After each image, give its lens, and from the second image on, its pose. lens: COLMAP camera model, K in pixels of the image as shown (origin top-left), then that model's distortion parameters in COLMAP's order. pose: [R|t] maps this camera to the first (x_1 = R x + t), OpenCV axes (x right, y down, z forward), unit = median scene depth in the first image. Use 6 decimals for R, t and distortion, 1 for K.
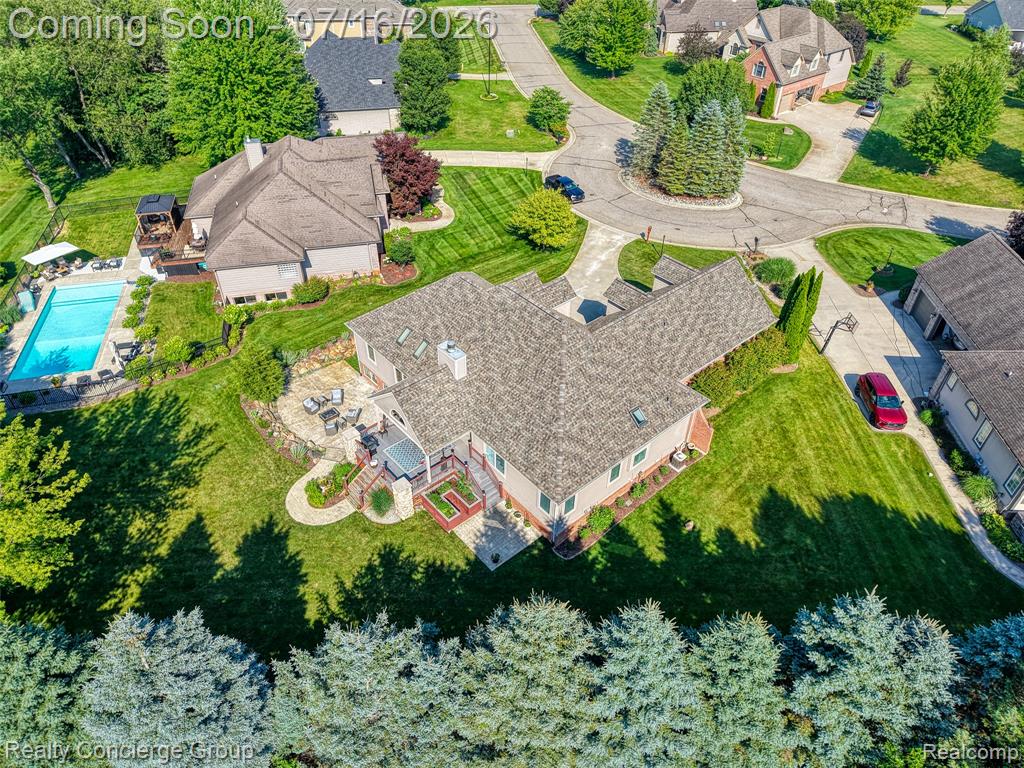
lens RADIAL K [[681.0, 0, 512.0], [0, 681.0, 384.0], [0, 0, 1]] dist [0.009585, -0.004130]
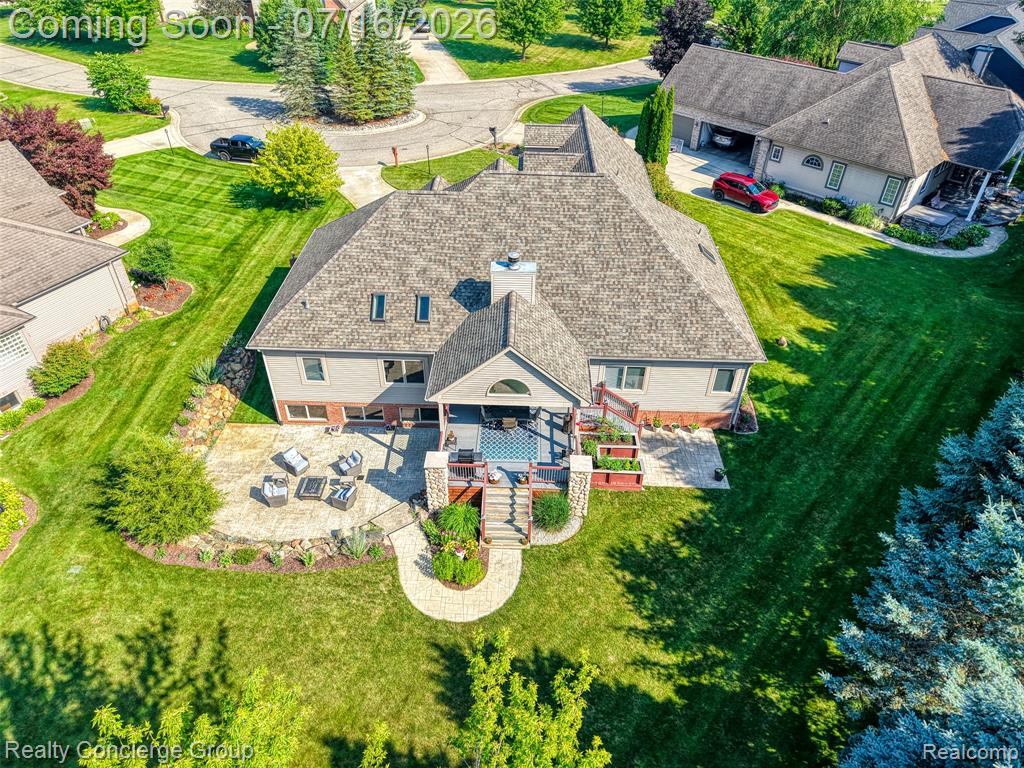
lens RADIAL K [[681.0, 0, 512.0], [0, 681.0, 384.0], [0, 0, 1]] dist [0.009585, -0.004130]
pose [[0.676978, -0.458536, 0.575713, -0.528262], [0.467224, 0.872132, 0.145217, -0.046762], [-0.568685, 0.170678, 0.804653, 0.463066]]
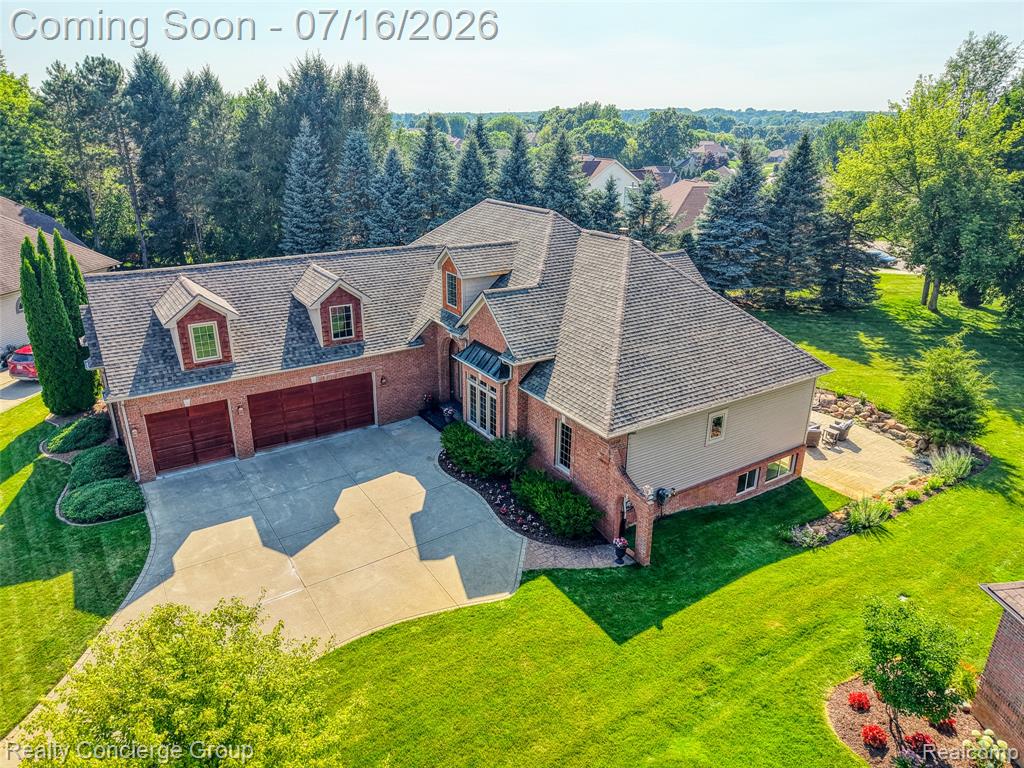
lens RADIAL K [[681.0, 0, 512.0], [0, 681.0, 384.0], [0, 0, 1]] dist [0.009585, -0.004130]
pose [[-0.987457, -0.095710, 0.125572, -0.074923], [0.063019, 0.490309, 0.869267, -0.677917], [-0.144767, 0.866277, -0.478128, 1.548973]]
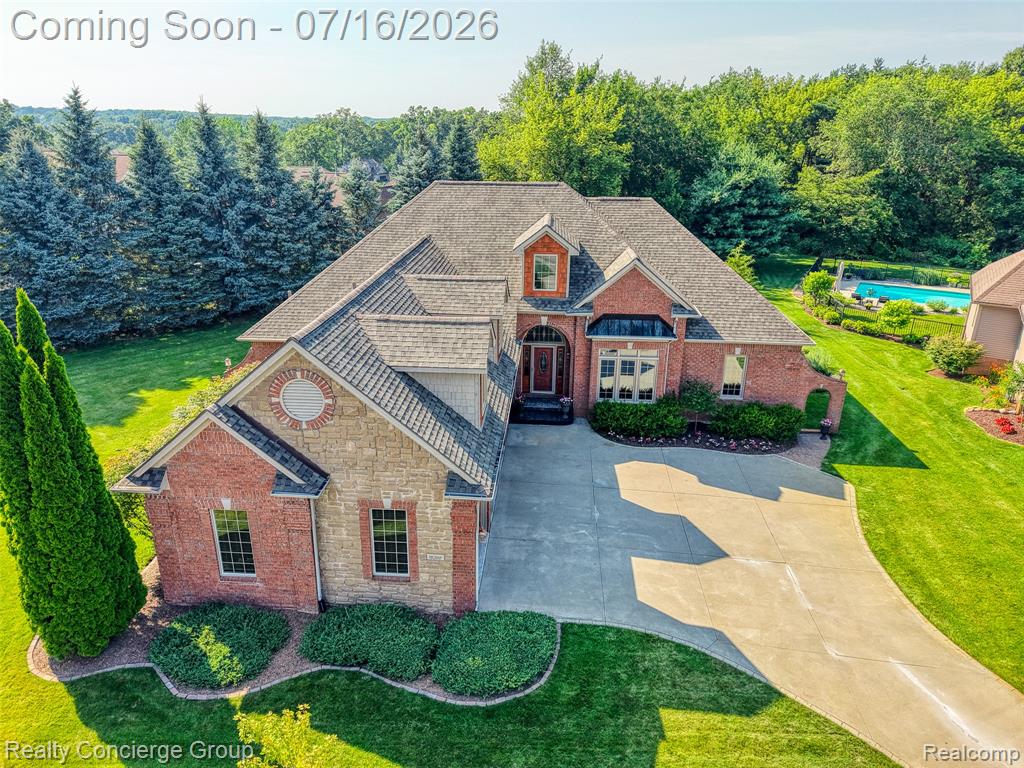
lens RADIAL K [[681.0, 0, 512.0], [0, 681.0, 384.0], [0, 0, 1]] dist [0.009585, -0.004130]
pose [[-0.719543, 0.208162, -0.662516, 0.545089], [-0.466574, 0.561707, 0.683223, -0.494627], [0.514361, 0.800721, -0.307050, 1.410608]]
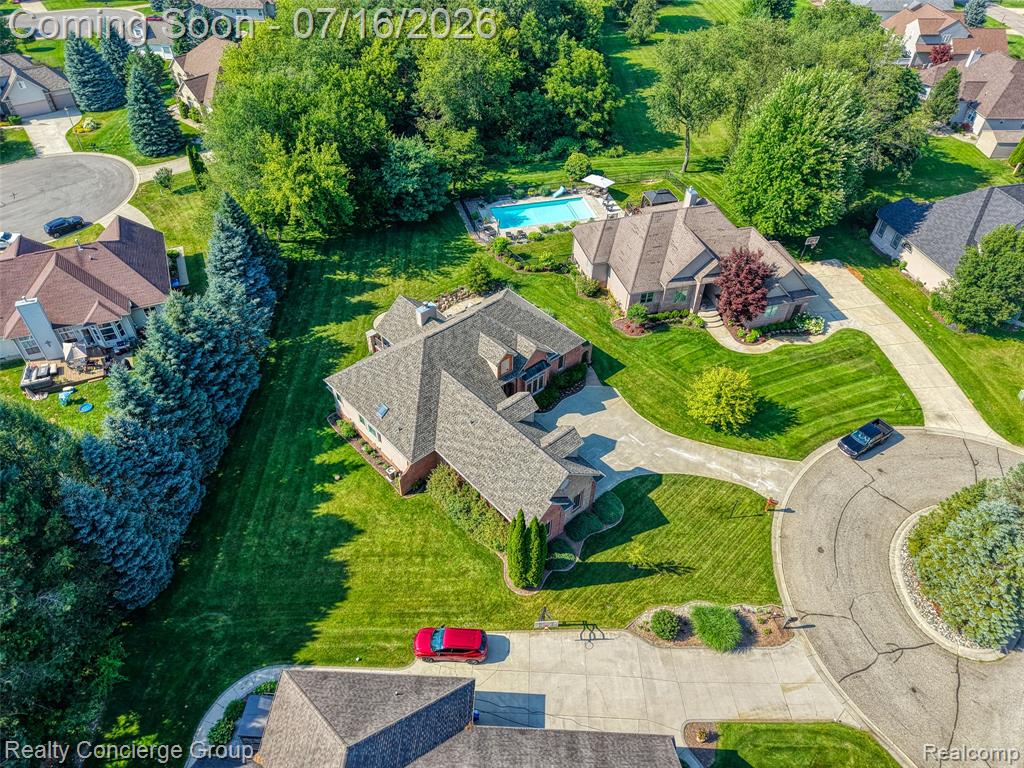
lens RADIAL K [[681.0, 0, 512.0], [0, 681.0, 384.0], [0, 0, 1]] dist [0.009585, -0.004130]
pose [[0.019434, 0.673394, -0.739028, 1.174954], [-0.649506, 0.570457, 0.502714, -0.855153], [0.760108, 0.470233, 0.448460, 0.520209]]
